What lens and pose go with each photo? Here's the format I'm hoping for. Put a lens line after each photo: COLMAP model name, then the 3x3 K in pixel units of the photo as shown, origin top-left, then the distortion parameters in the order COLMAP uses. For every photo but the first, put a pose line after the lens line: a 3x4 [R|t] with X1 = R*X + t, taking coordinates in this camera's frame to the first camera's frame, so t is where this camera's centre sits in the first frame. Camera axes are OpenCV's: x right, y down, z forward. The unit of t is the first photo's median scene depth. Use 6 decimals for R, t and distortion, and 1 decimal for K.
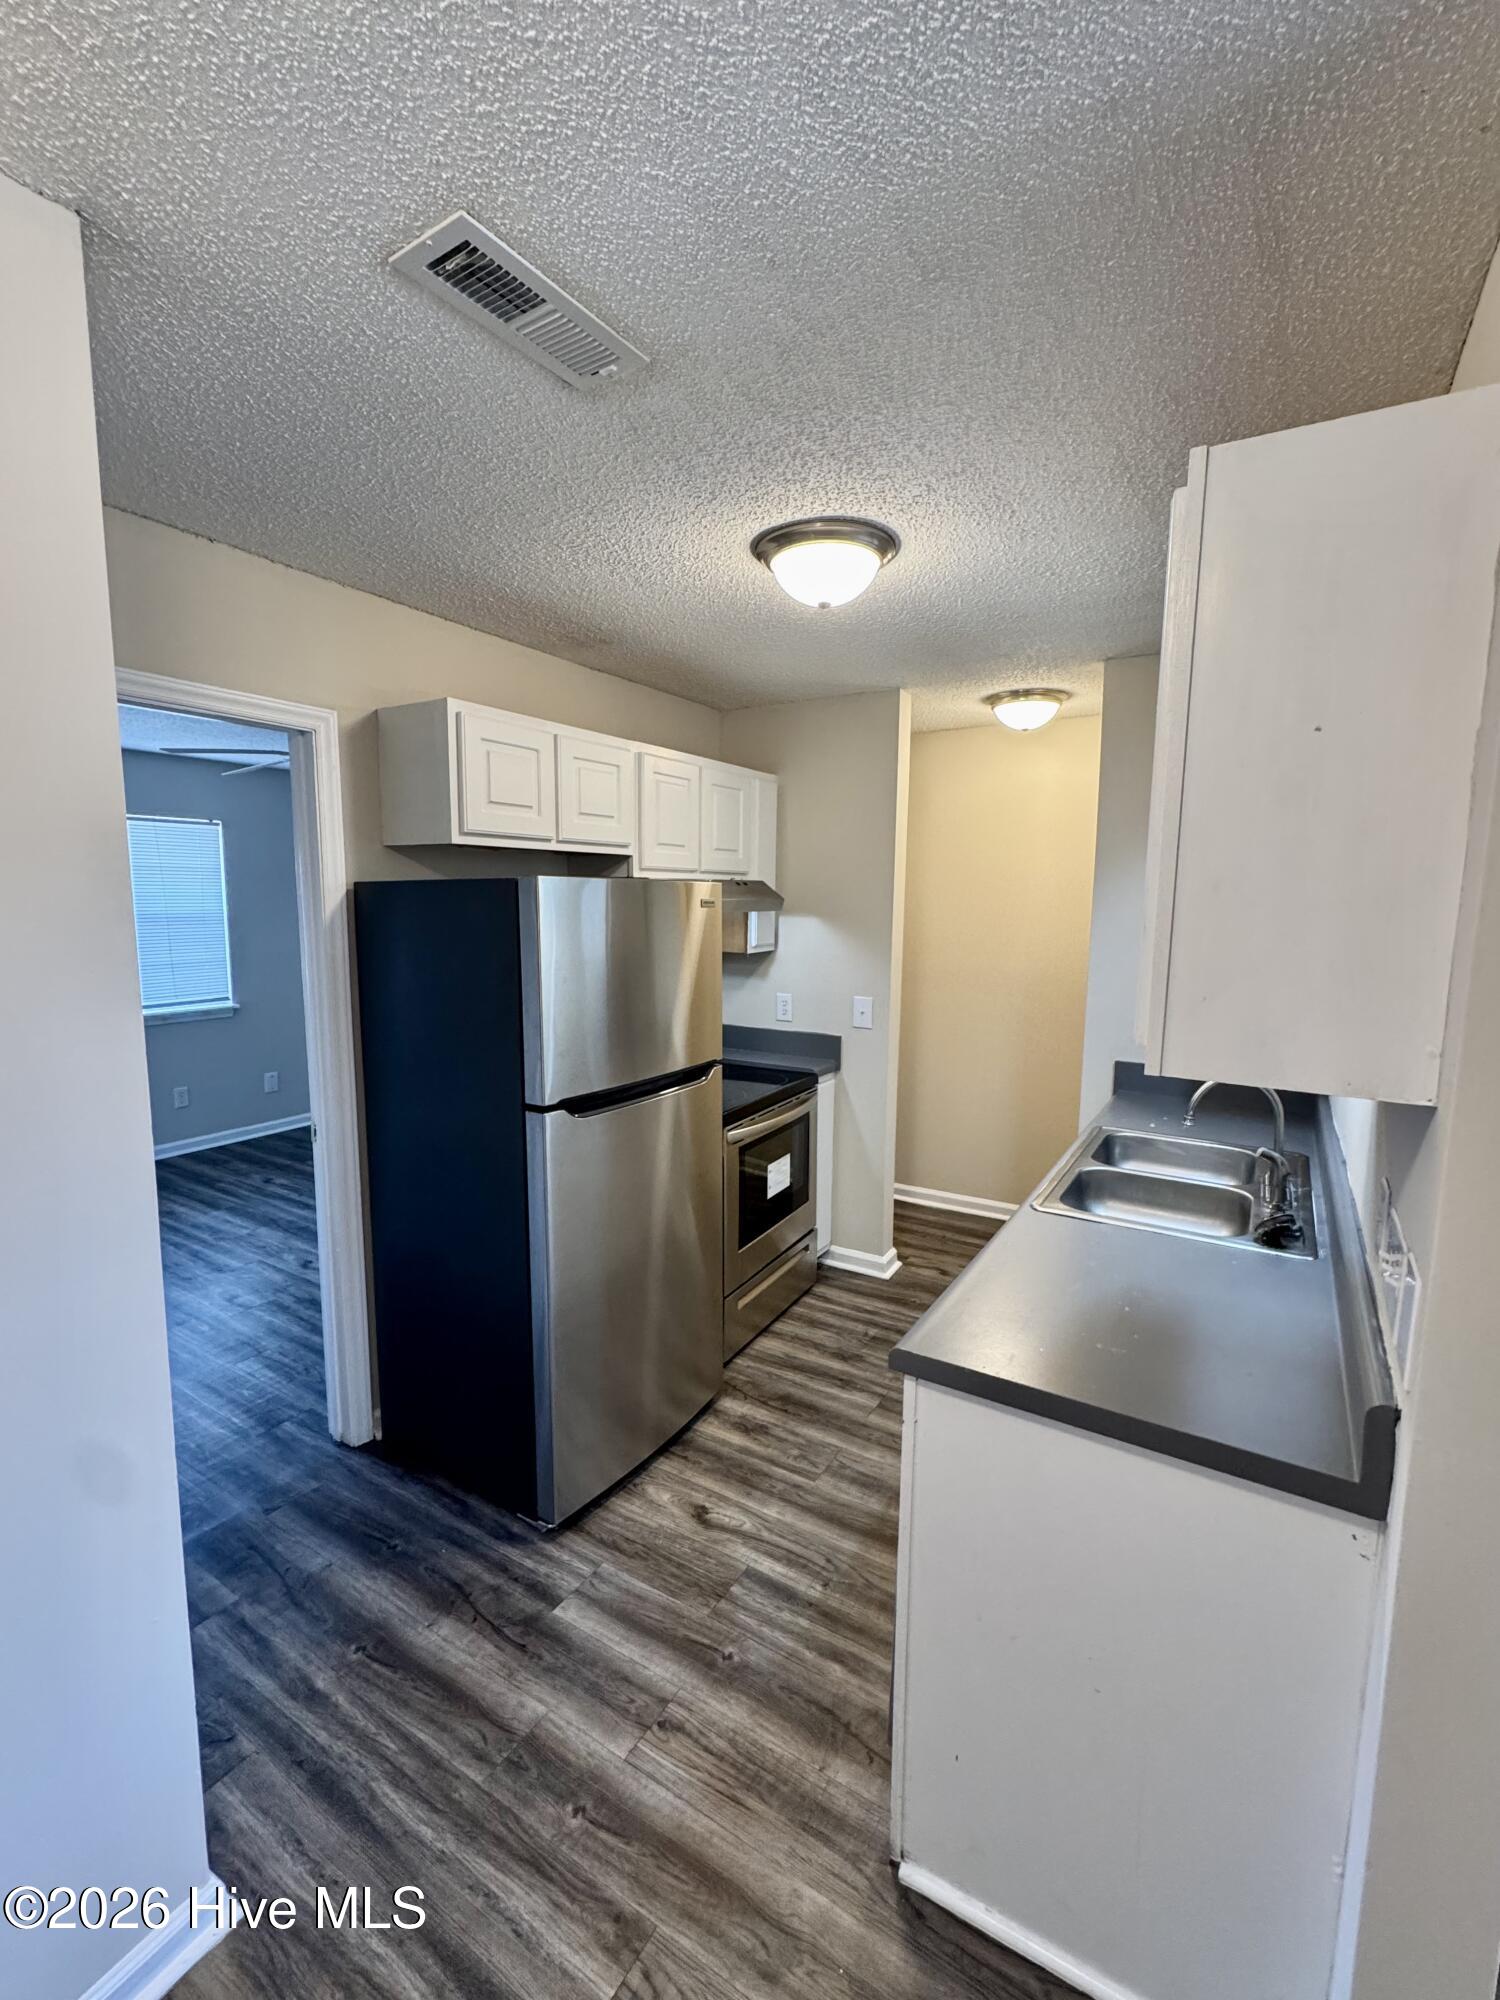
lens RADIAL K [[865.8, 0, 754.9], [0, 865.8, 995.2], [0, 0, 1]] dist [-0.002613, 0.000363]
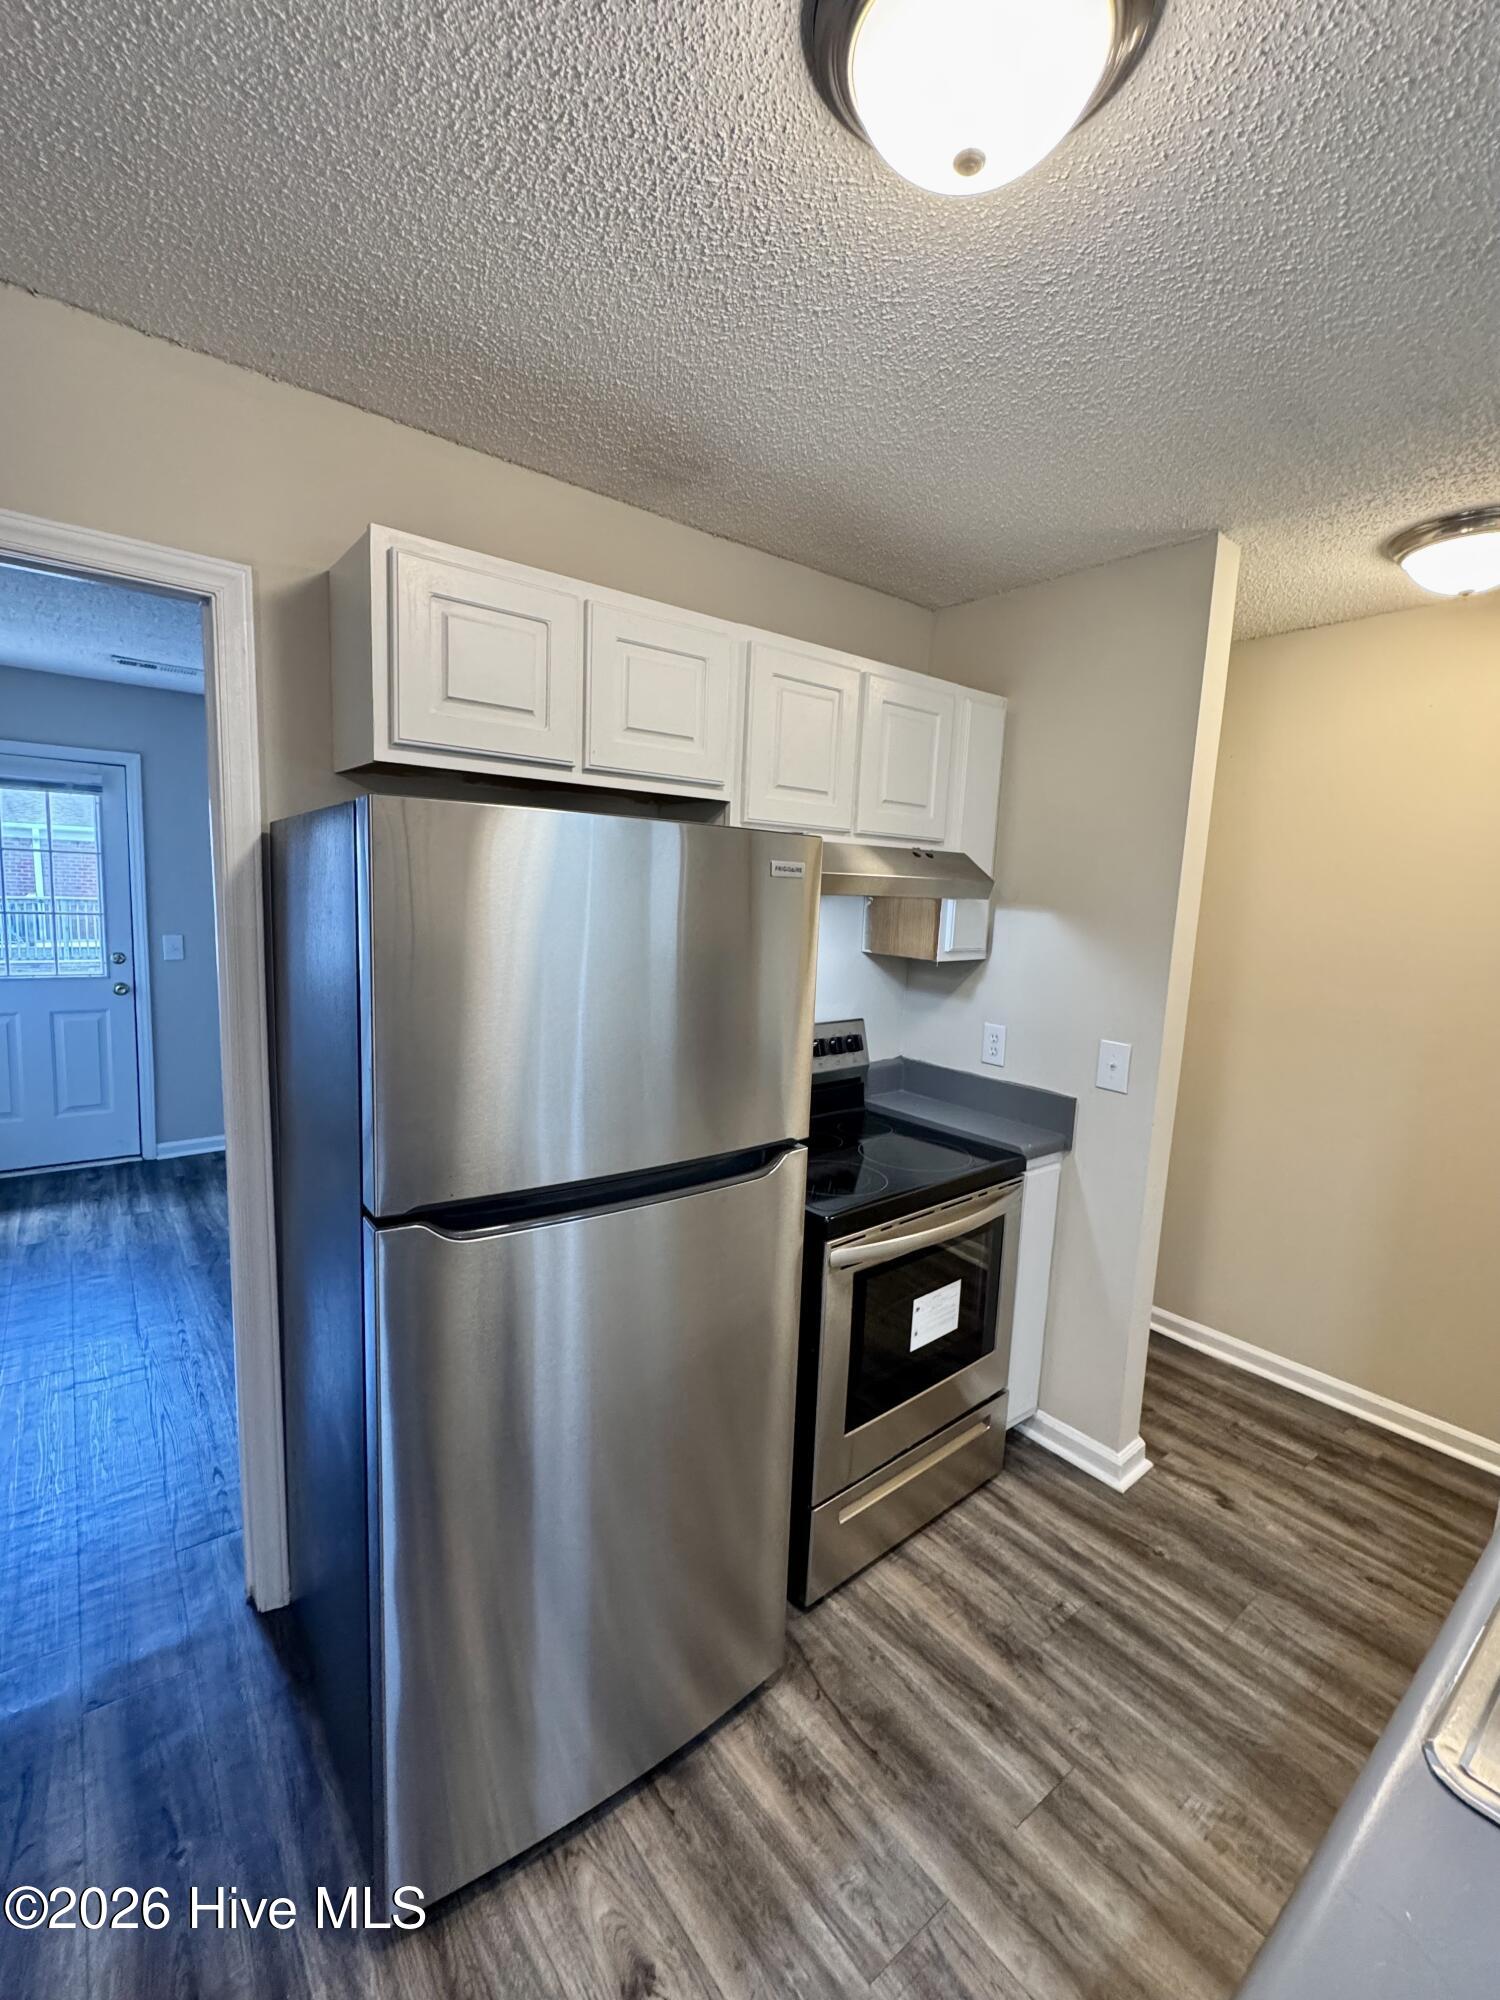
lens RADIAL K [[865.8, 0, 753.5], [0, 865.8, 1000.9], [0, 0, 1]] dist [-0.002613, 0.000363]
pose [[0.938392, 0.075223, -0.337287, 0.112773], [-0.072515, 0.997154, 0.020640, -0.027182], [0.337880, 0.005091, 0.941176, 0.409498]]
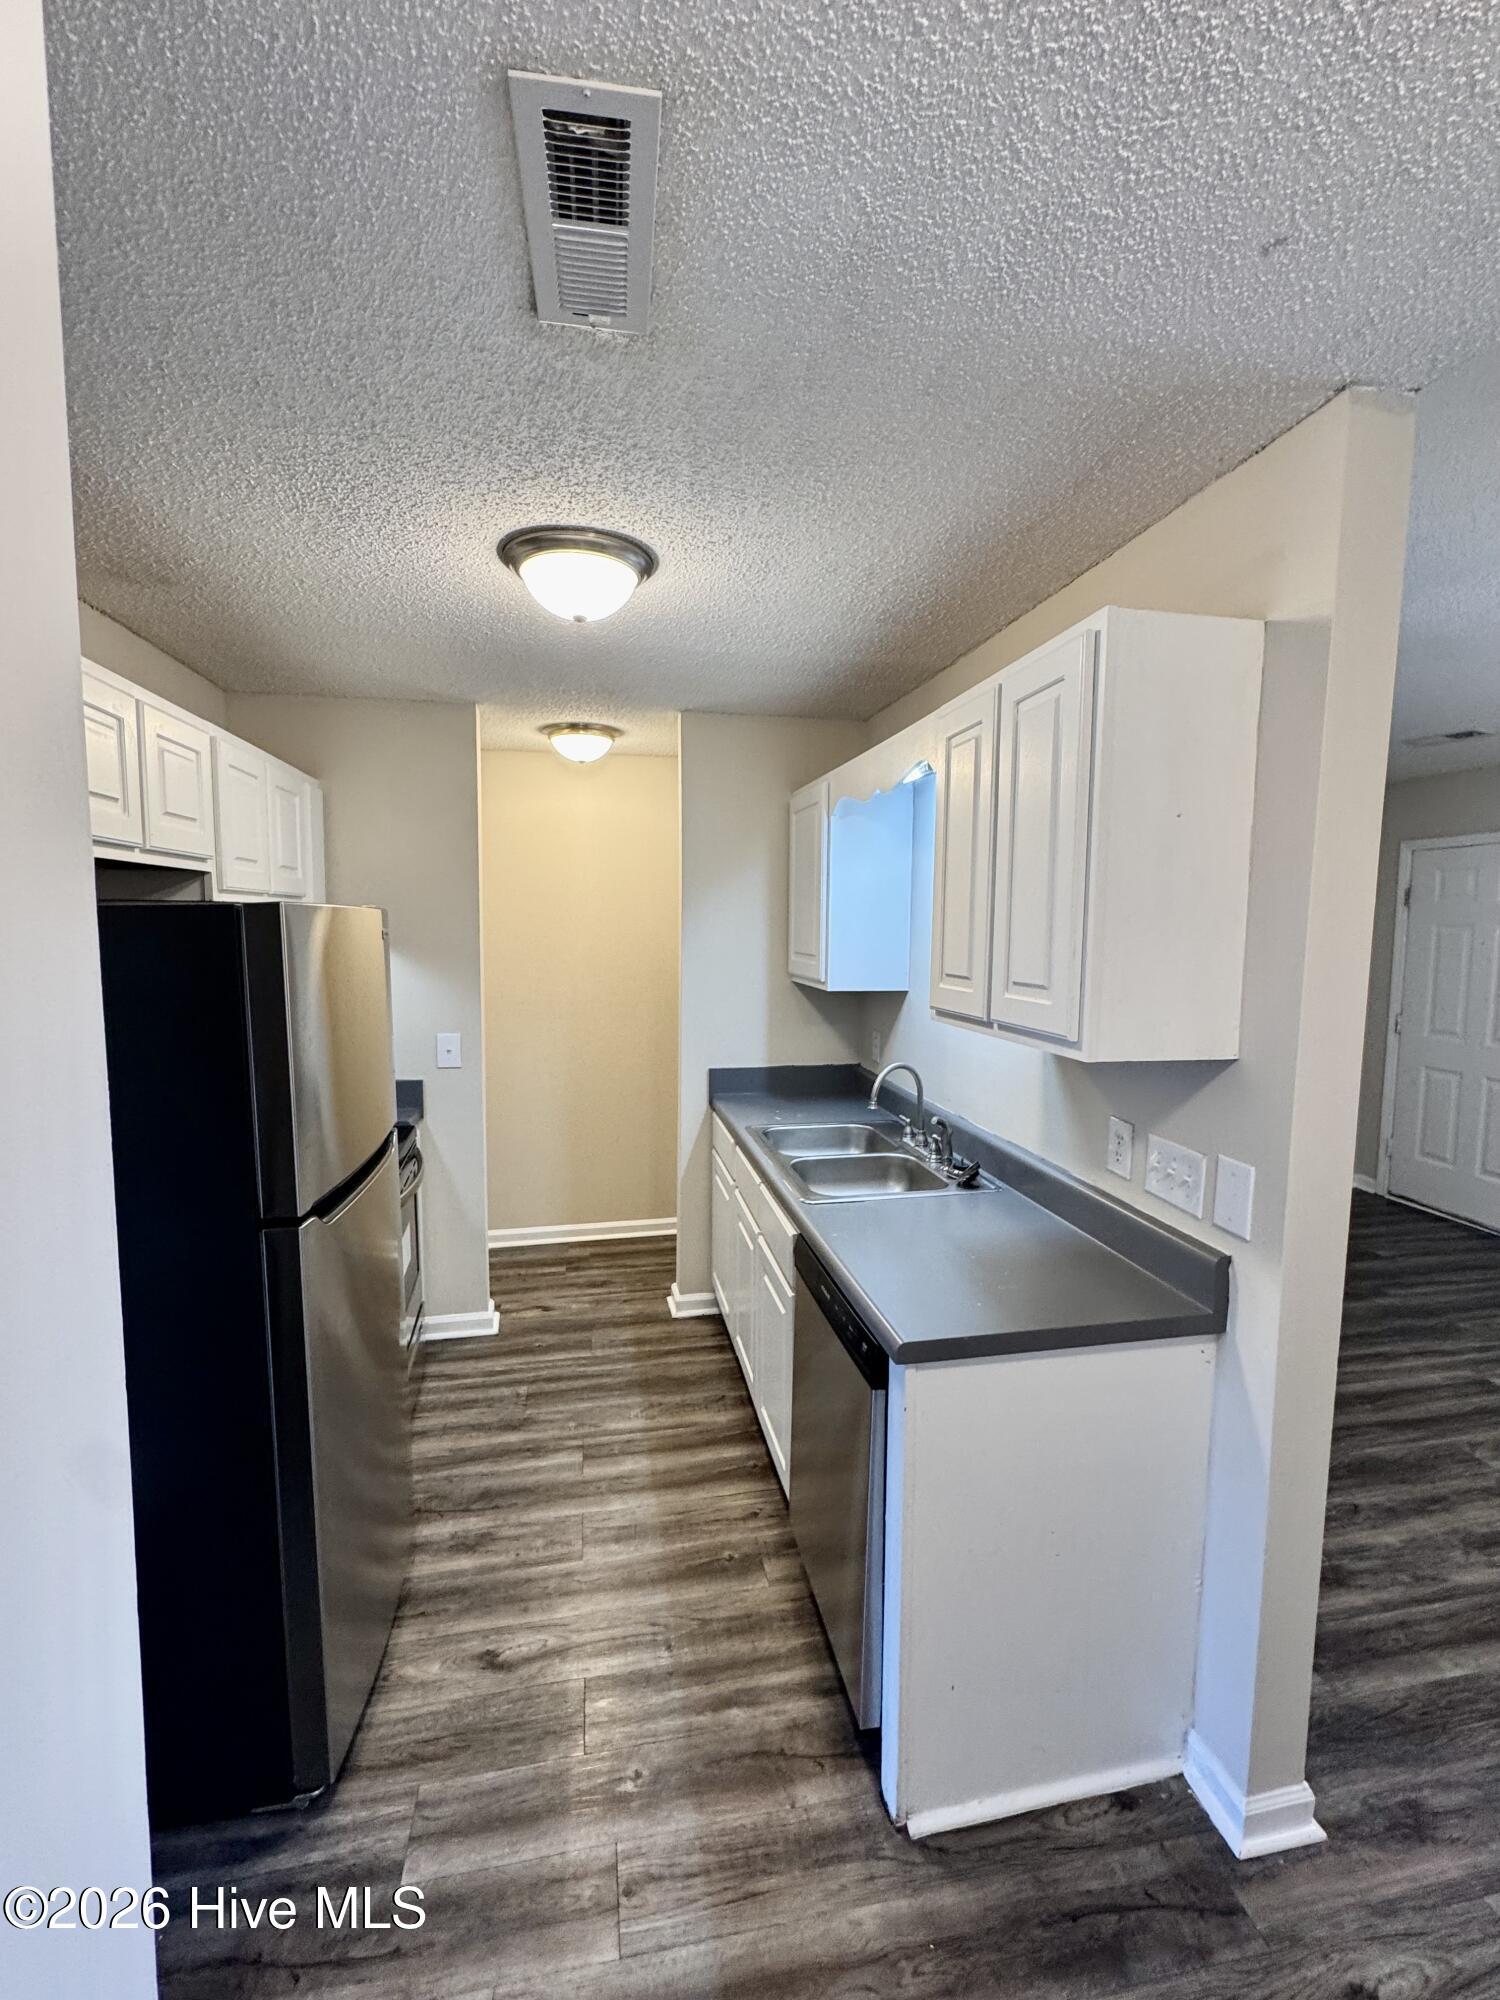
lens RADIAL K [[865.8, 0, 751.8], [0, 865.8, 994.5], [0, 0, 1]] dist [-0.002613, 0.000363]
pose [[0.737685, -0.061553, 0.672333, -0.320267], [0.078980, 0.996866, 0.004607, -0.023050], [-0.670510, 0.049703, 0.740234, 0.141639]]
